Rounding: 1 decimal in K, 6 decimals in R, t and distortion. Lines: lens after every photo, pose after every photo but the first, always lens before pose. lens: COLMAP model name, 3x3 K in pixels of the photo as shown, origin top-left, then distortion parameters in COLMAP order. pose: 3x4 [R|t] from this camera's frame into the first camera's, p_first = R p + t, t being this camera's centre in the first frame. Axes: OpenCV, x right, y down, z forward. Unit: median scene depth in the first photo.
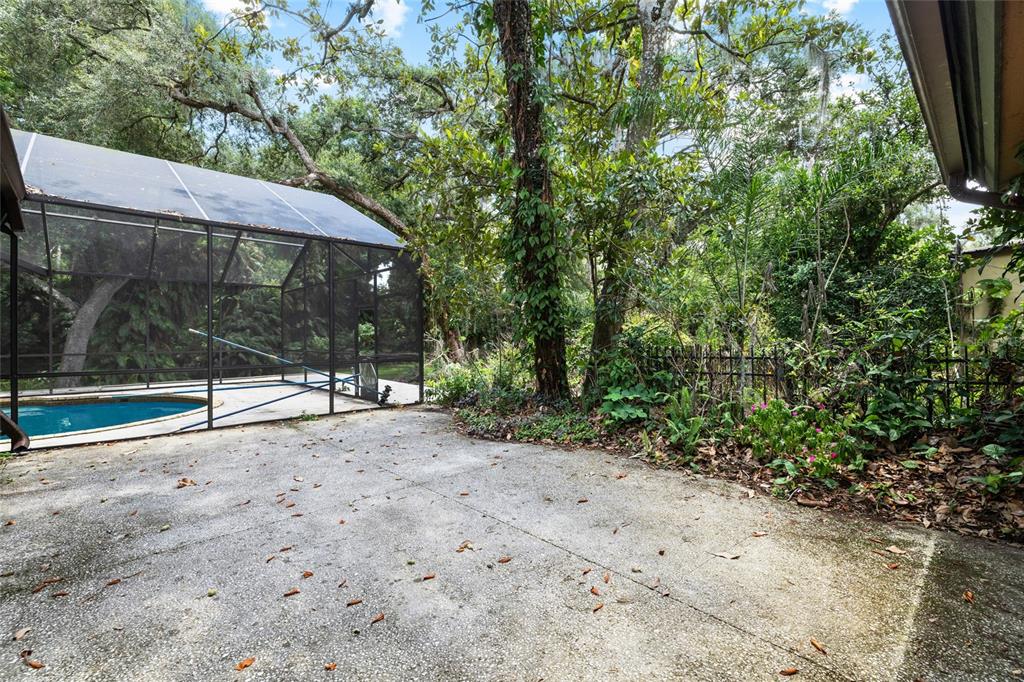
lens RADIAL K [[463.1, 0, 507.2], [0, 463.1, 338.4], [0, 0, 1]] dist [-0.009029, 0.001404]
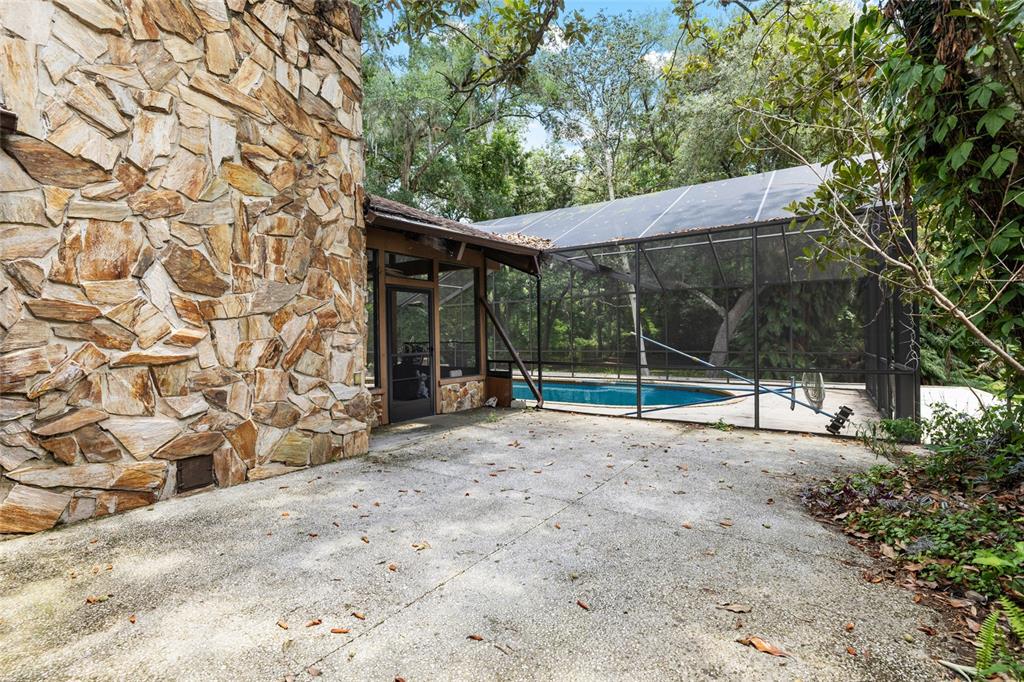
lens RADIAL K [[463.1, 0, 507.2], [0, 463.1, 338.4], [0, 0, 1]] dist [-0.009029, 0.001404]
pose [[0.195331, -0.000633, -0.980737, 0.608375], [0.000208, 1.000000, -0.000604, -0.004840], [0.980737, -0.000086, 0.195331, 0.631202]]
